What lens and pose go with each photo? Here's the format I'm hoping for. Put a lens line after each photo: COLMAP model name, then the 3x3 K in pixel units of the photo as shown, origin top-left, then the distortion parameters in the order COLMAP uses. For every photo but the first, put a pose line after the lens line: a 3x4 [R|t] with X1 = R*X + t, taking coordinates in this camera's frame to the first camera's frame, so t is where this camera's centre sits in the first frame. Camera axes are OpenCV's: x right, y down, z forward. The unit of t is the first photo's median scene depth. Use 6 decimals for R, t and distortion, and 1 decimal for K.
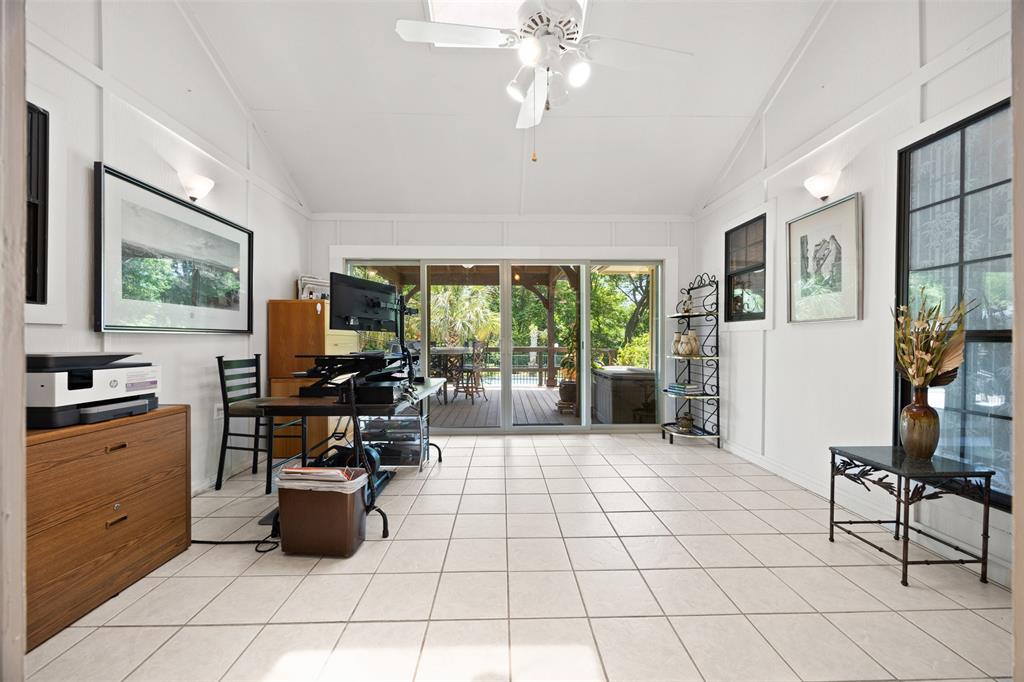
lens RADIAL K [[392.3, 0, 514.8], [0, 392.3, 342.4], [0, 0, 1]] dist [-0.000346, 0.000210]
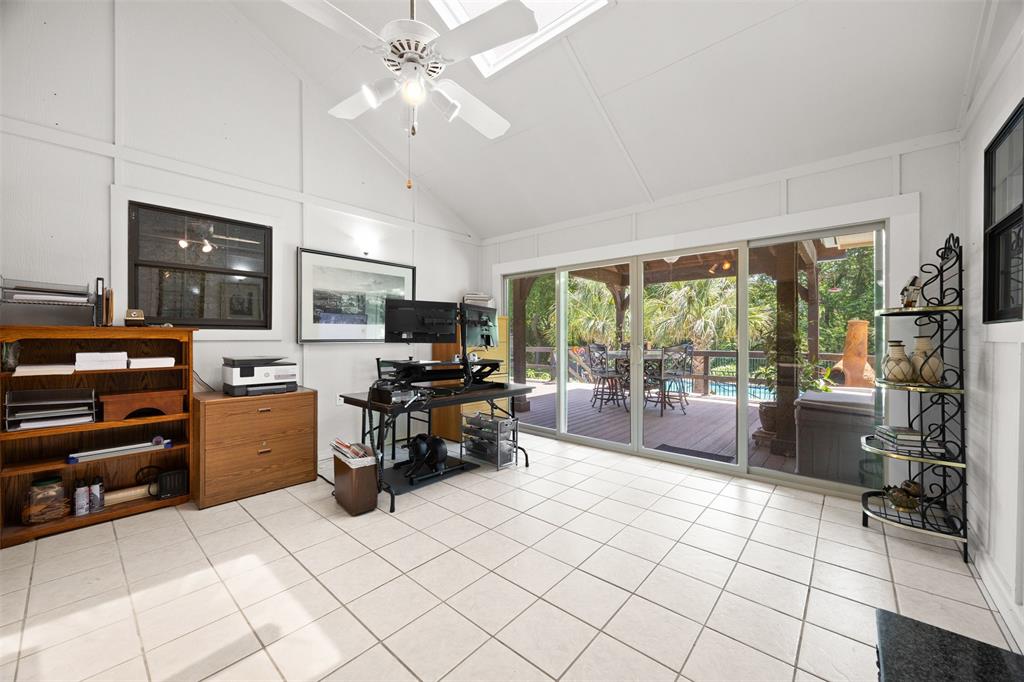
lens RADIAL K [[392.3, 0, 510.2], [0, 392.3, 338.1], [0, 0, 1]] dist [-0.000346, 0.000210]
pose [[0.726802, 0.002817, -0.686841, 0.617978], [-0.005342, 0.999985, -0.001551, -0.039982], [0.686826, 0.004797, 0.726806, 0.280901]]
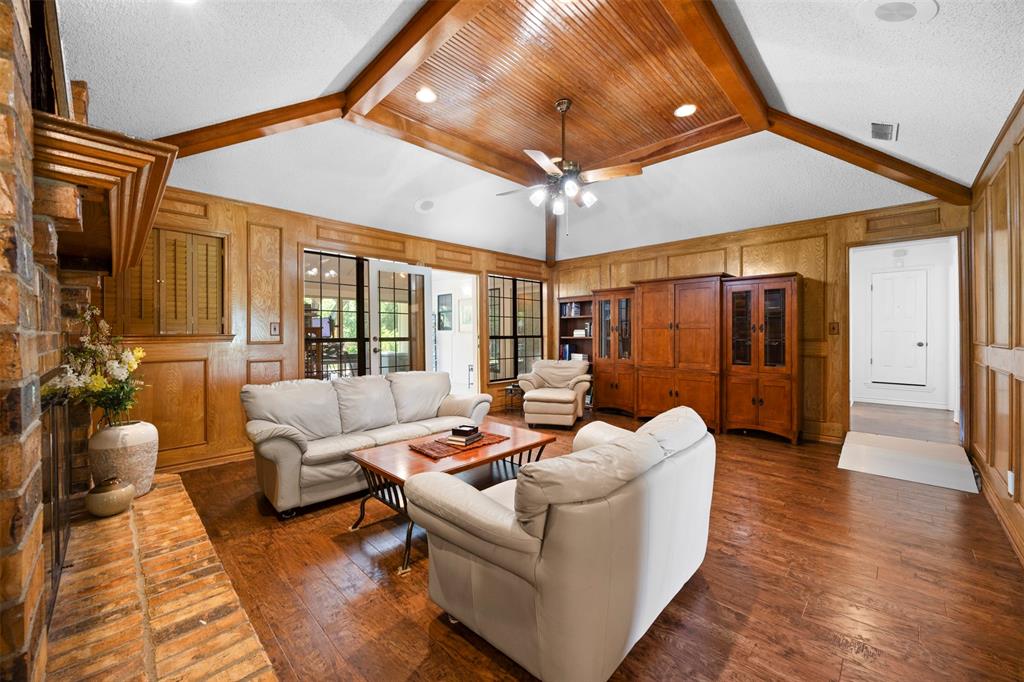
lens RADIAL K [[392.3, 0, 511.4], [0, 392.3, 343.1], [0, 0, 1]] dist [-0.000346, 0.000210]
pose [[0.726619, -0.005672, 0.687017, -1.230407], [0.002538, 0.999981, 0.005571, 0.026360], [-0.687036, -0.002304, 0.726620, -1.676302]]
